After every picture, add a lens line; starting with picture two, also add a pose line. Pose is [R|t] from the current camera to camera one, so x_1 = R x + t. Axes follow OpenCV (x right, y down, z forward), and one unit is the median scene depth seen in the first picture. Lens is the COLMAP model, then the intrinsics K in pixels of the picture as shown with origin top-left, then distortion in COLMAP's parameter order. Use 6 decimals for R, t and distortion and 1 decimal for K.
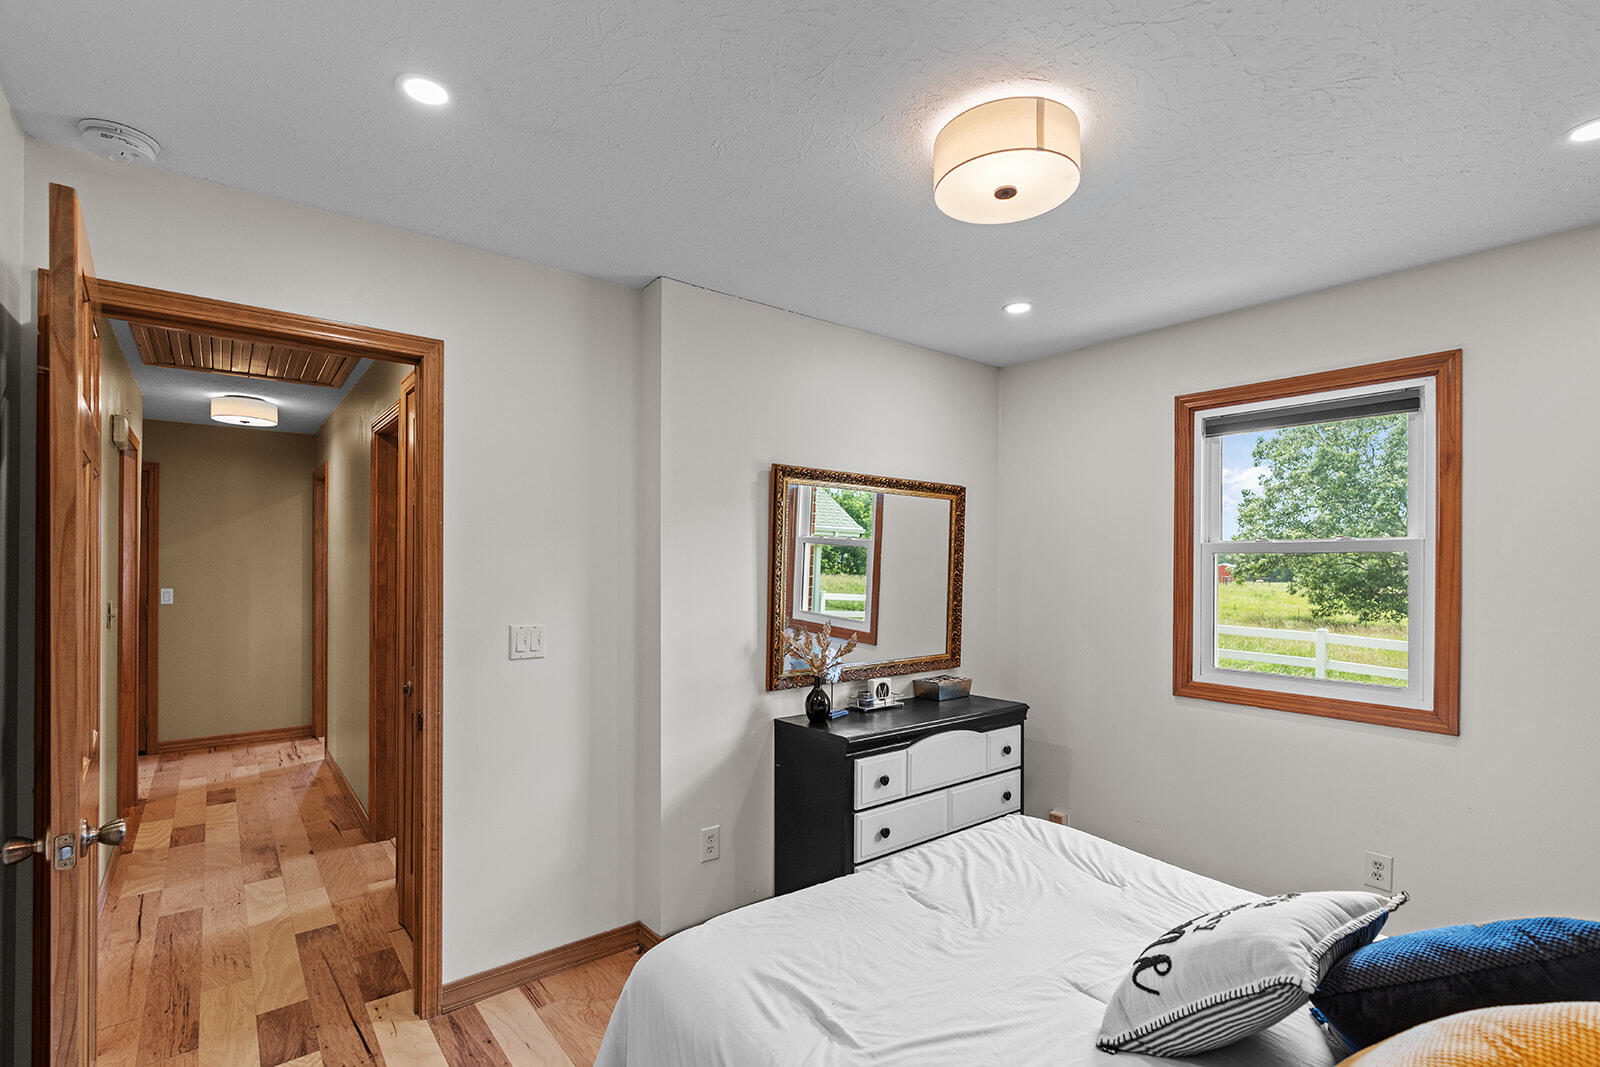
lens RADIAL K [[727.4, 0, 800.3], [0, 727.4, 546.4], [0, 0, 1]] dist [-0.009105, 0.002228]
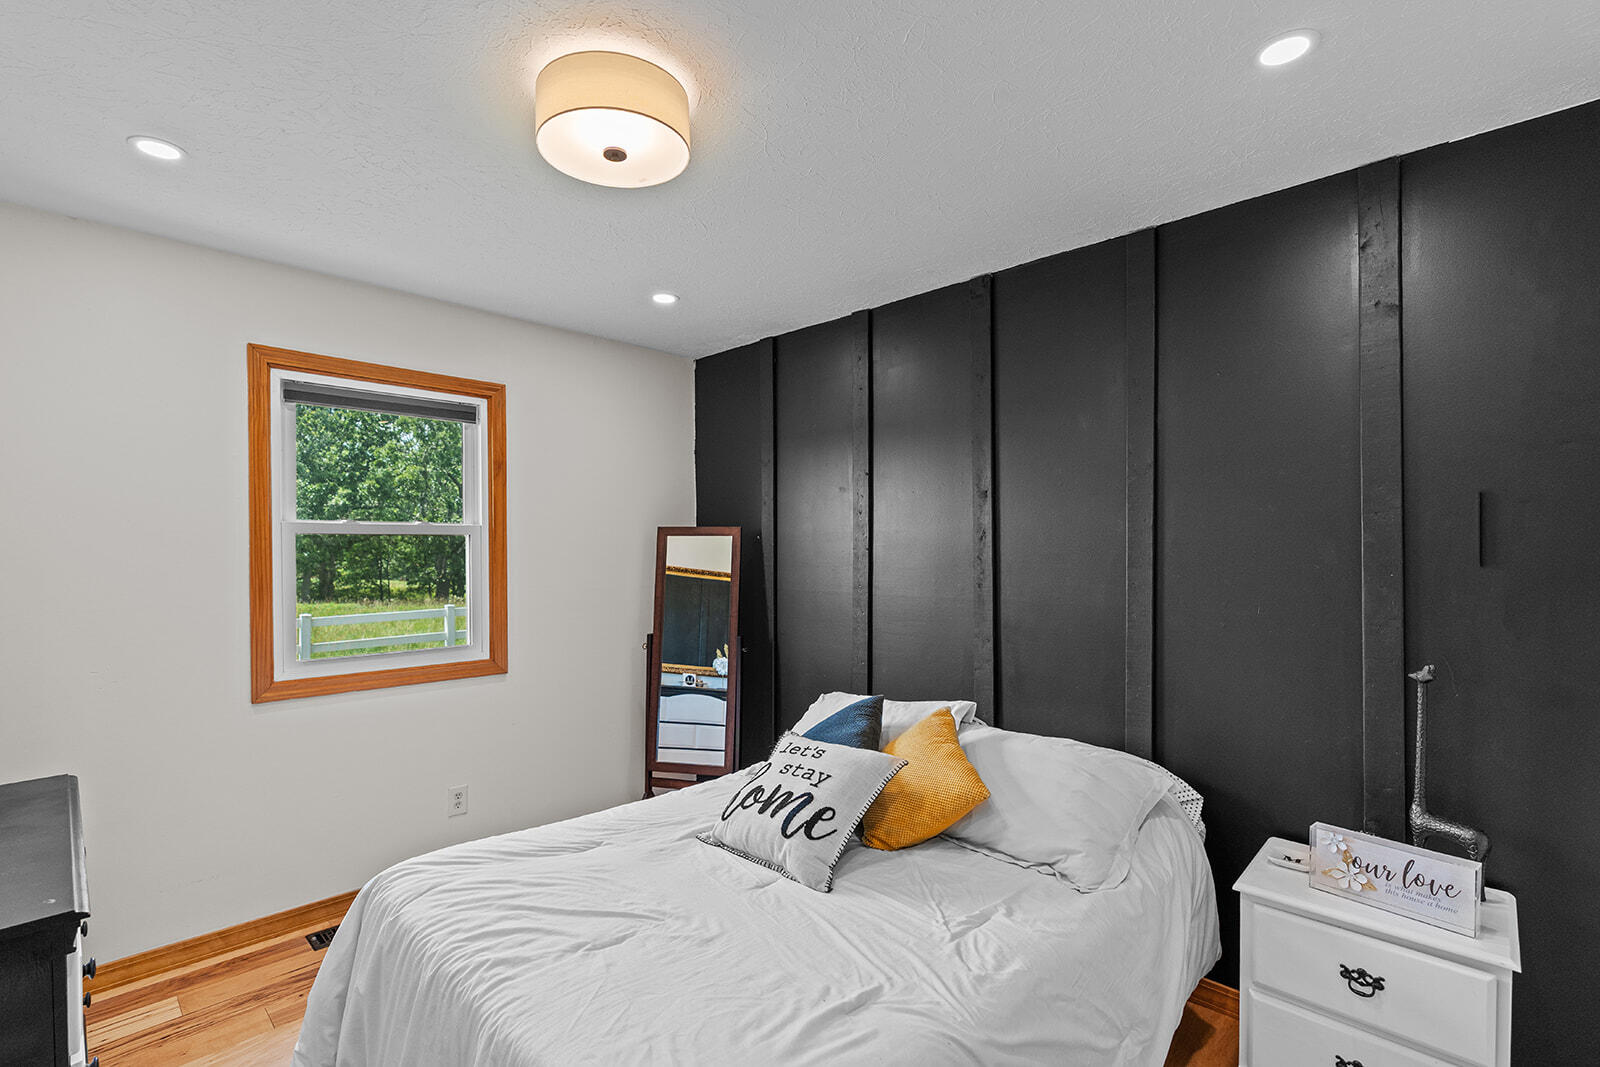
lens RADIAL K [[727.4, 0, 792.0], [0, 727.4, 546.6], [0, 0, 1]] dist [-0.009105, 0.002228]
pose [[-0.115025, -0.001662, 0.993361, -0.478845], [-0.022792, 0.999740, -0.000967, 0.015100], [-0.993101, -0.022751, -0.115033, 0.615784]]
